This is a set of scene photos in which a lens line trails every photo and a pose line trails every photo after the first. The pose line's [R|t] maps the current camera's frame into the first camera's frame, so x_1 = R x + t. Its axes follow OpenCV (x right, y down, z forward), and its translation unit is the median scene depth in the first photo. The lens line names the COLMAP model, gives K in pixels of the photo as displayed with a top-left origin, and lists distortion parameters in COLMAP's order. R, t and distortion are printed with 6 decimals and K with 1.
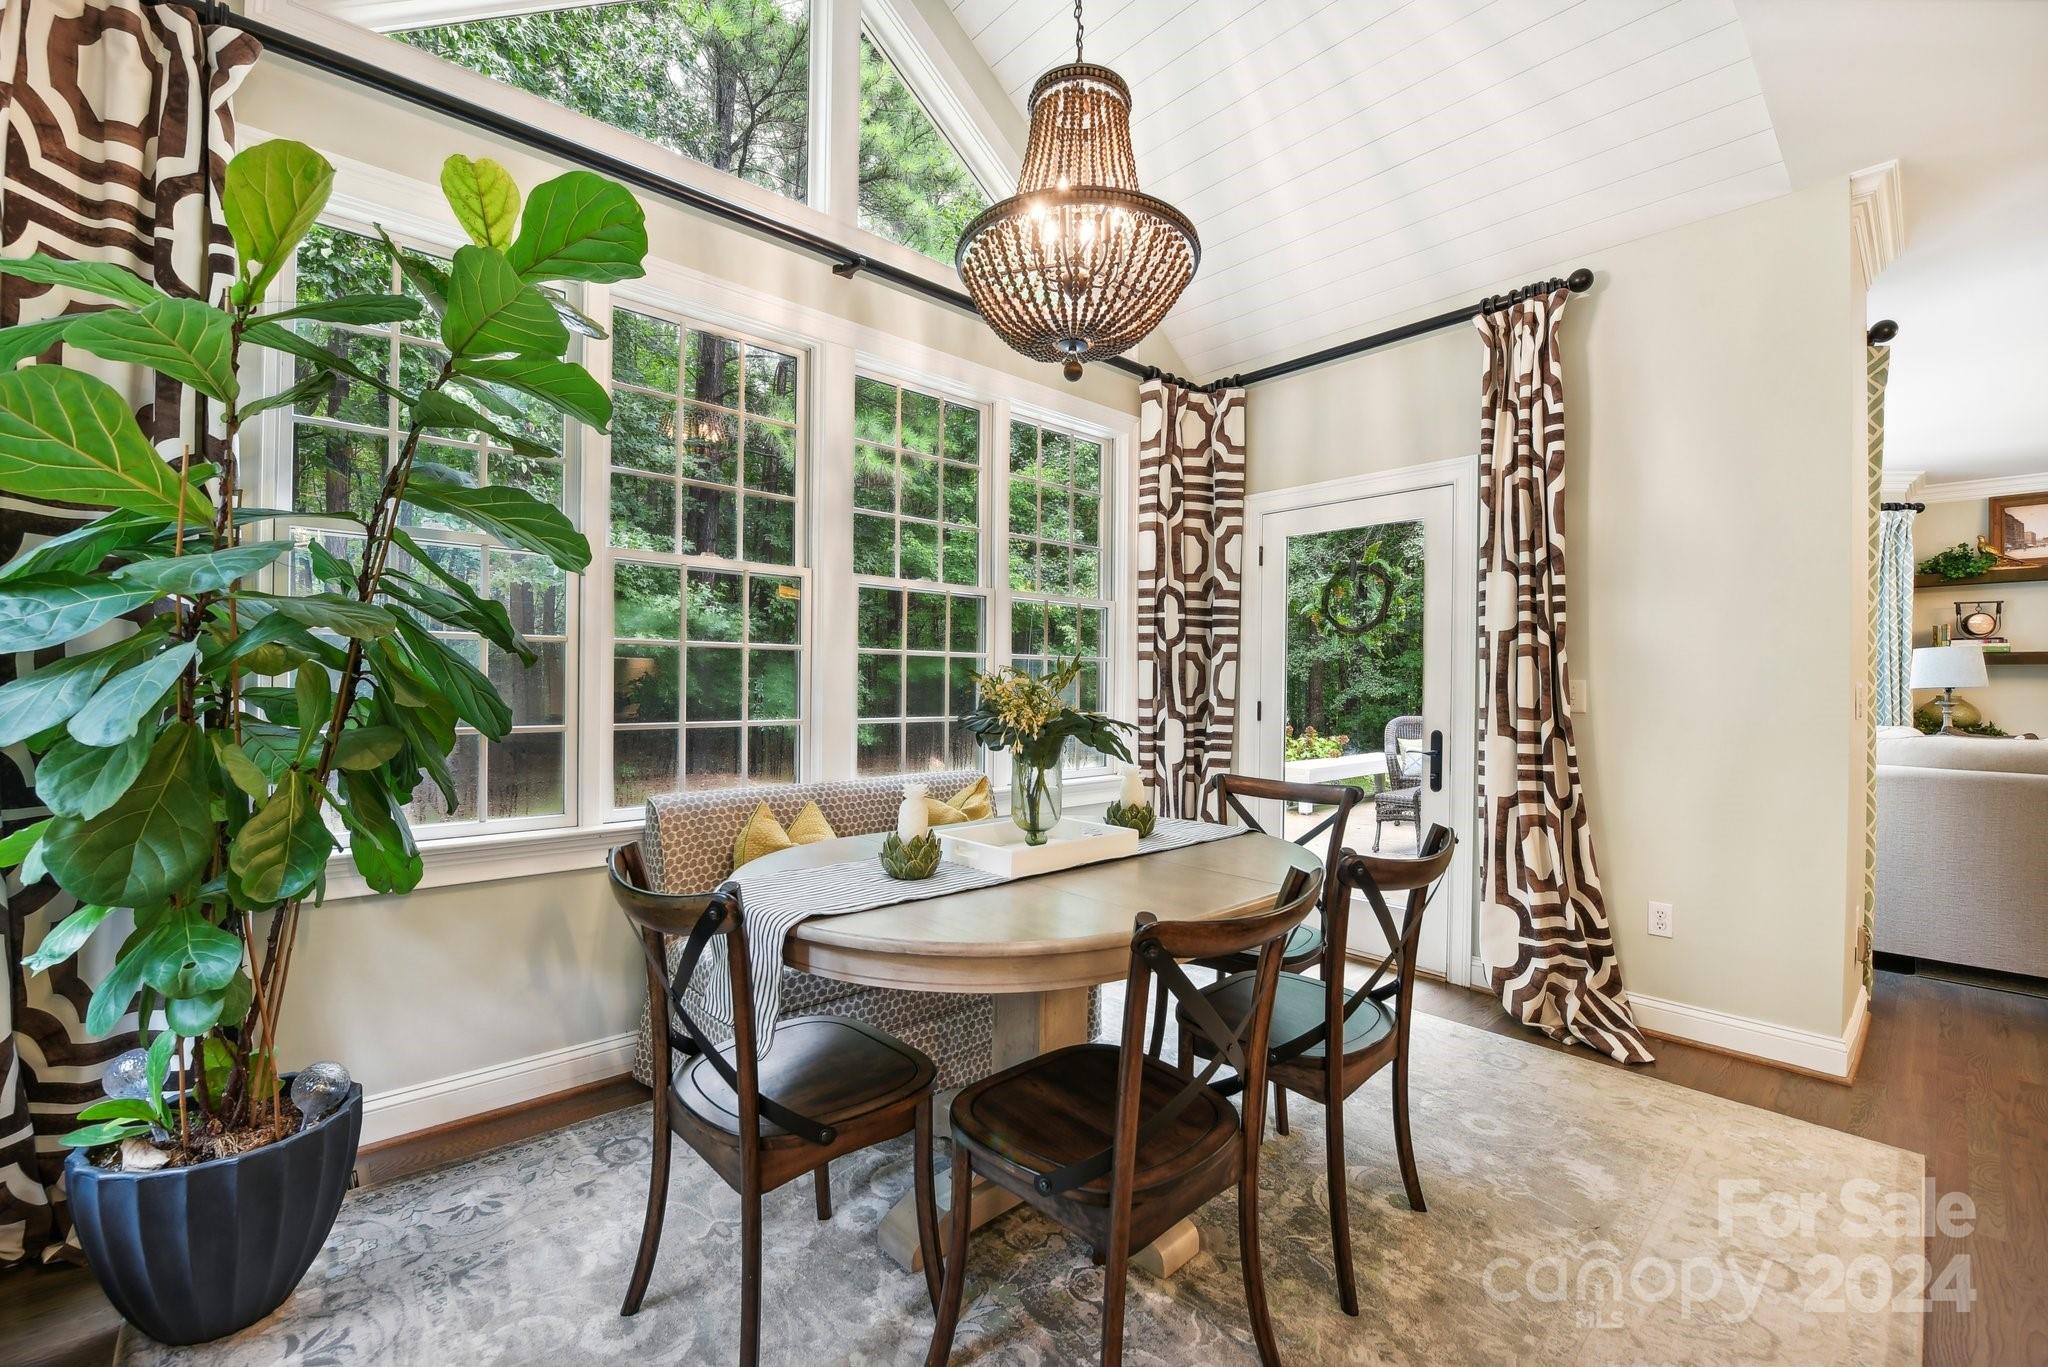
lens RADIAL K [[850.0, 0, 1031.1], [0, 850.0, 685.4], [0, 0, 1]] dist [-0.017692, -0.000220]
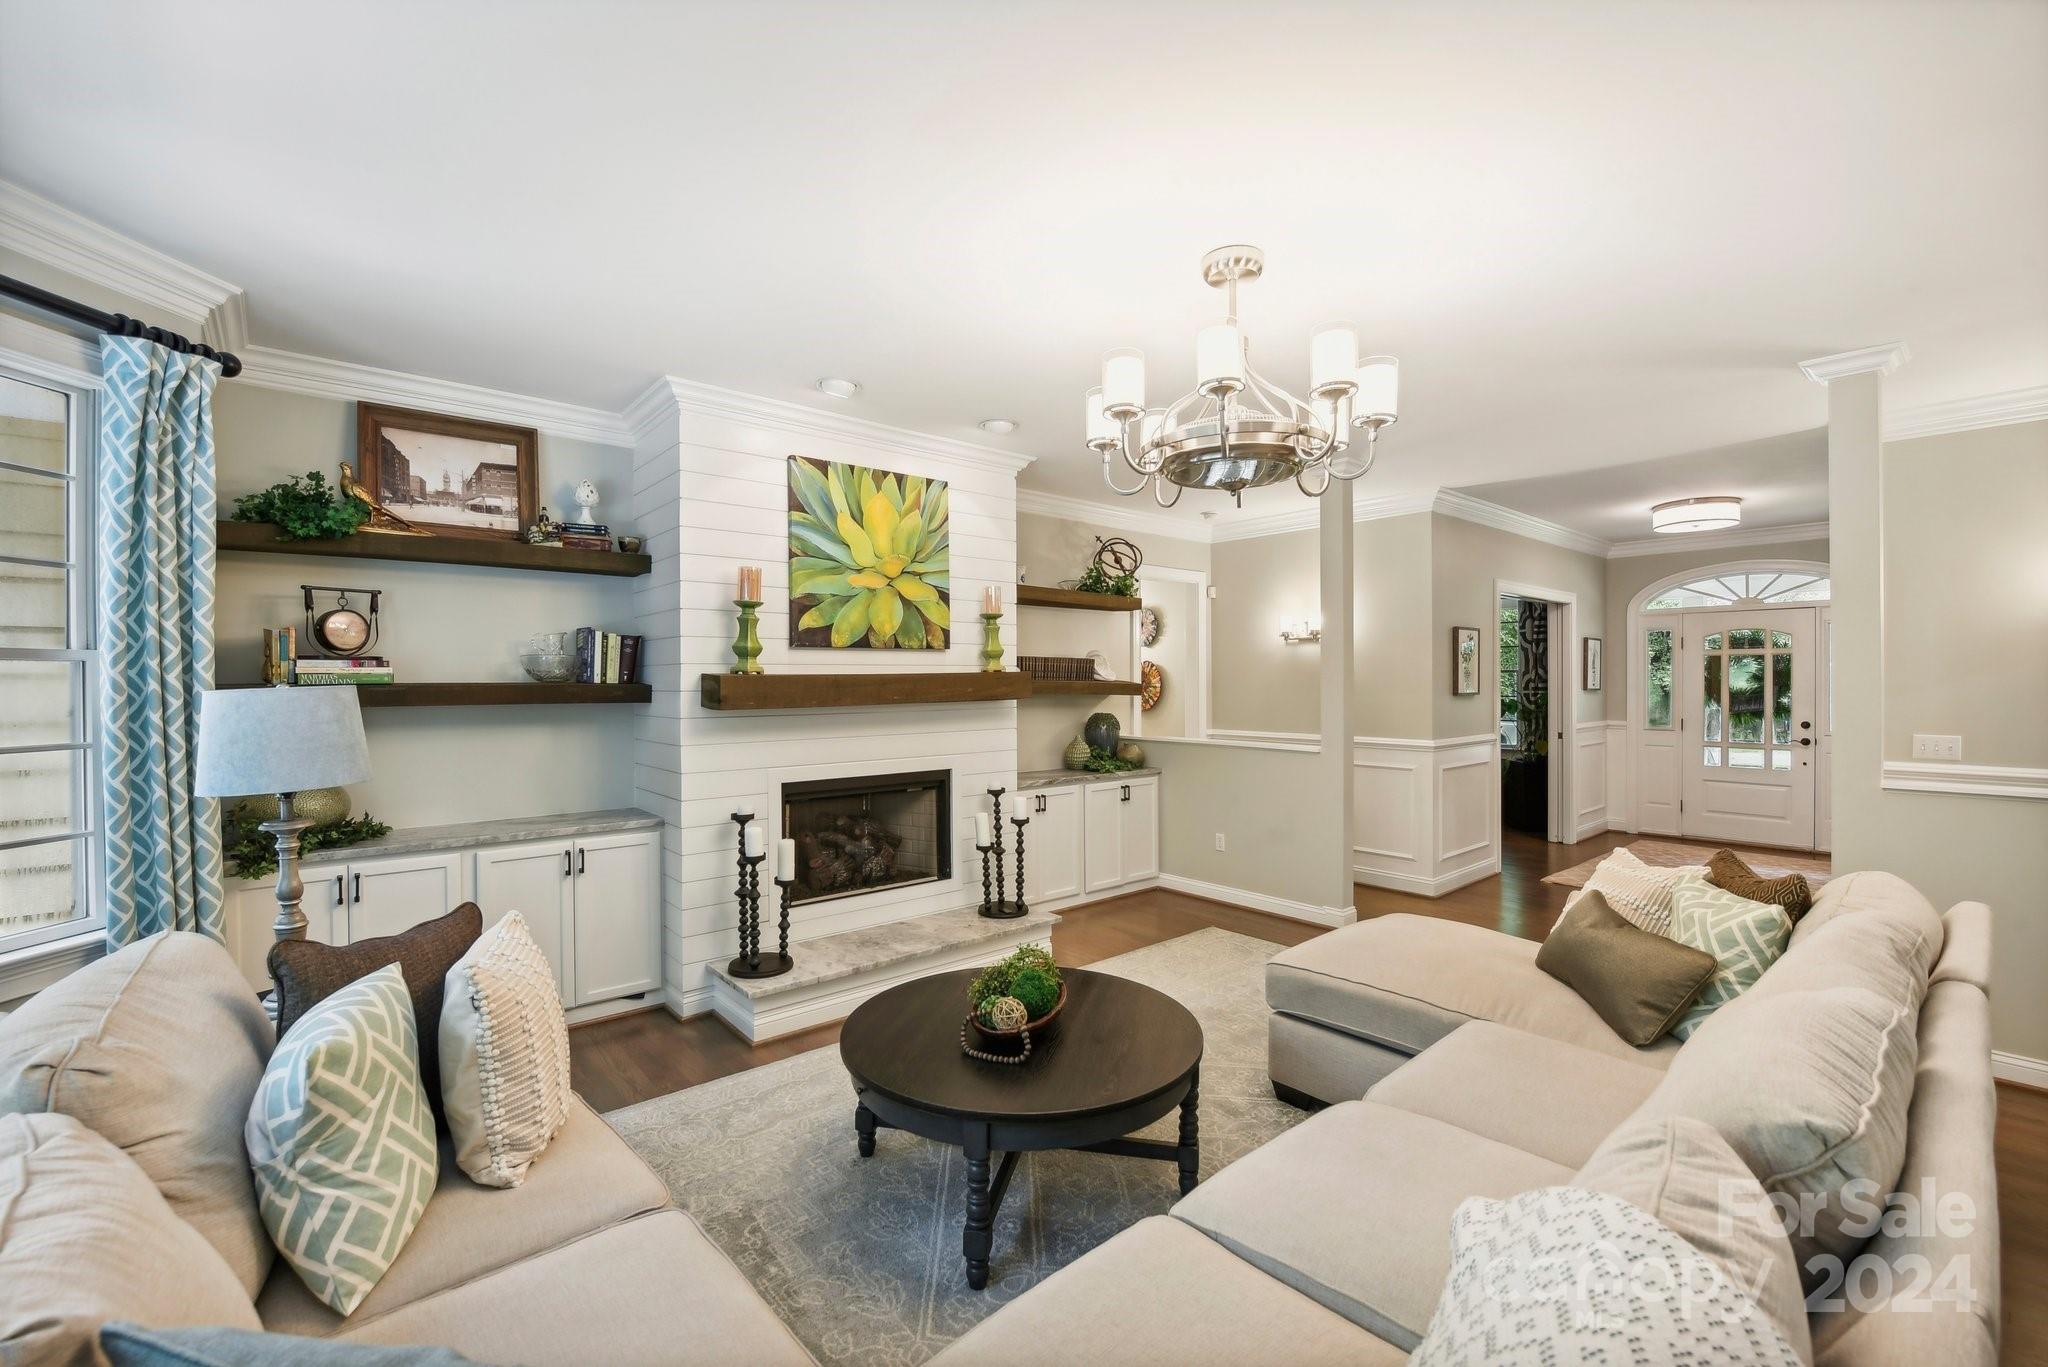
lens RADIAL K [[850.0, 0, 1020.8], [0, 850.0, 688.6], [0, 0, 1]] dist [-0.017692, -0.000220]
pose [[0.024923, -0.018583, 0.999517, 0.619341], [0.006628, 0.999808, 0.018423, -0.044100], [-0.999667, 0.006166, 0.025042, 0.557560]]
